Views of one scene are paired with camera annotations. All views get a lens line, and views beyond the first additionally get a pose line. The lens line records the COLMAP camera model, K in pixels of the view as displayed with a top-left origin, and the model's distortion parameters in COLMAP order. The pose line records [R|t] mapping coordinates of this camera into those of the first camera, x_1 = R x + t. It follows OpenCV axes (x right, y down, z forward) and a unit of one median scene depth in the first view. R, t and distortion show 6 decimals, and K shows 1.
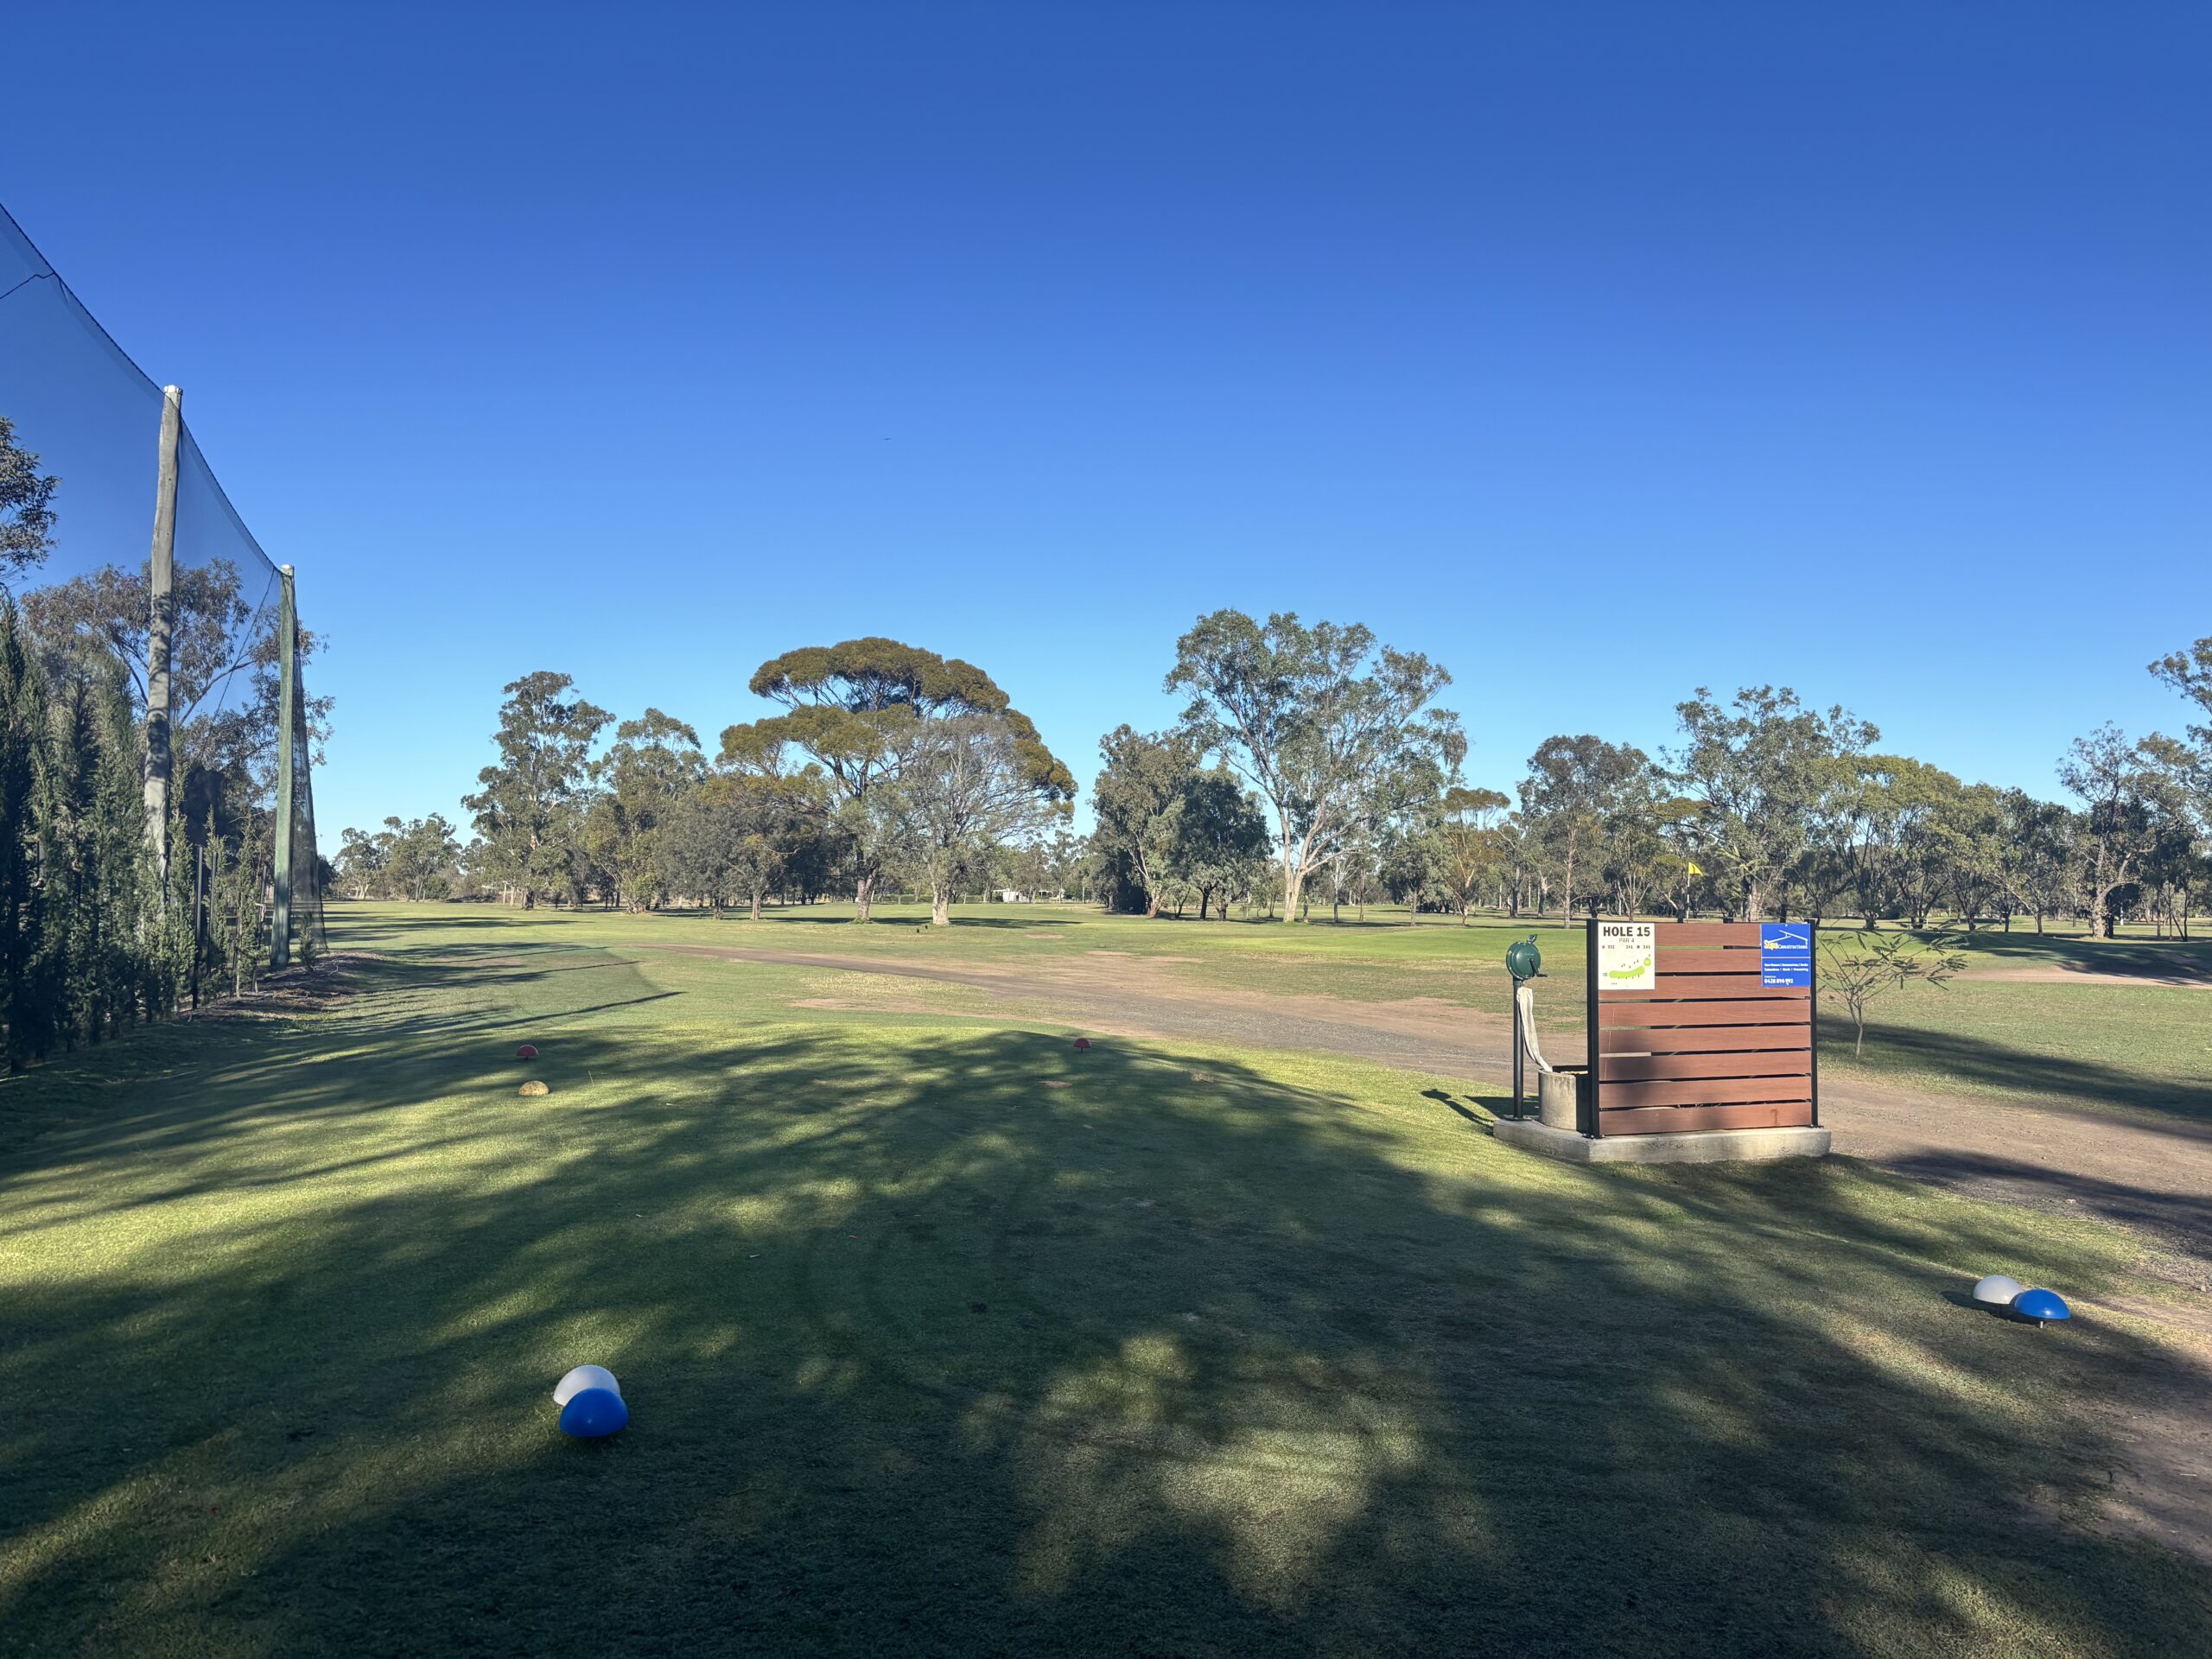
lens RADIAL K [[1675.0, 0, 1122.4], [0, 1675.0, 843.2], [0, 0, 1]] dist [0.029657, 0.003864]
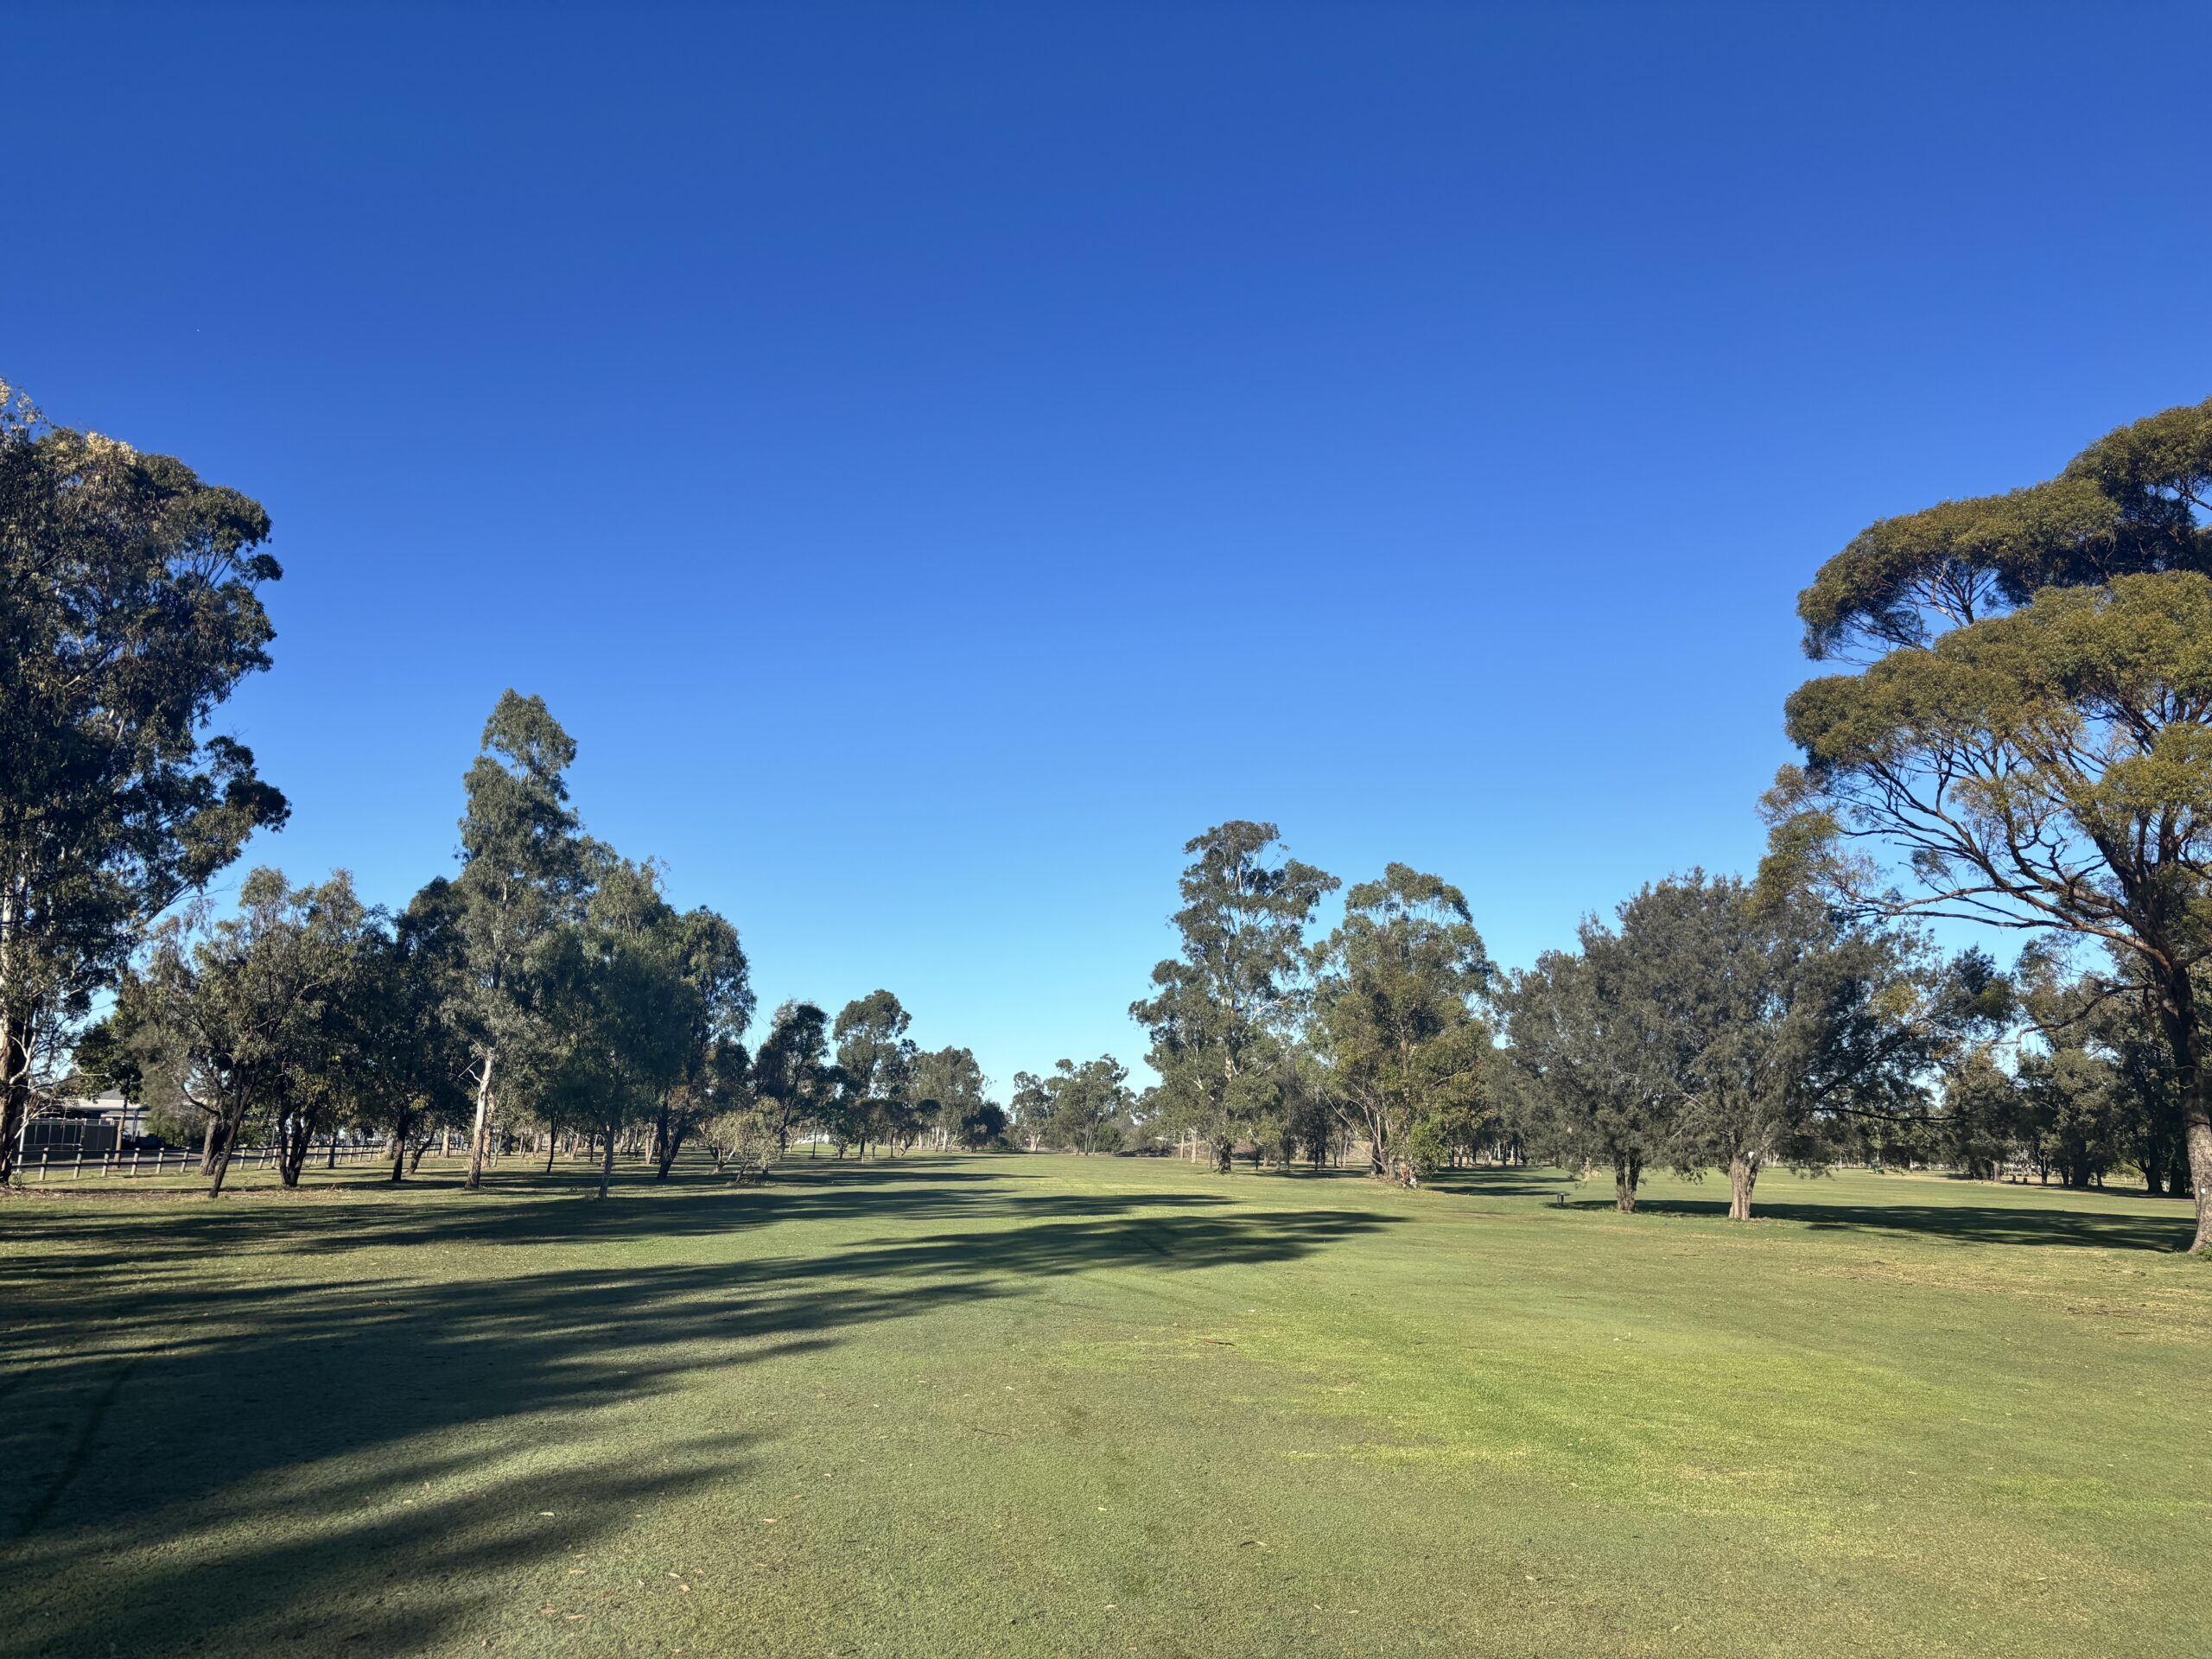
lens RADIAL K [[1675.0, 0, 1122.4], [0, 1675.0, 843.2], [0, 0, 1]] dist [0.029657, 0.003864]
pose [[0.927631, -0.061495, -0.368400, -0.136371], [0.006150, 0.988734, -0.149559, 0.009517], [0.373447, 0.136470, 0.917558, 0.354241]]
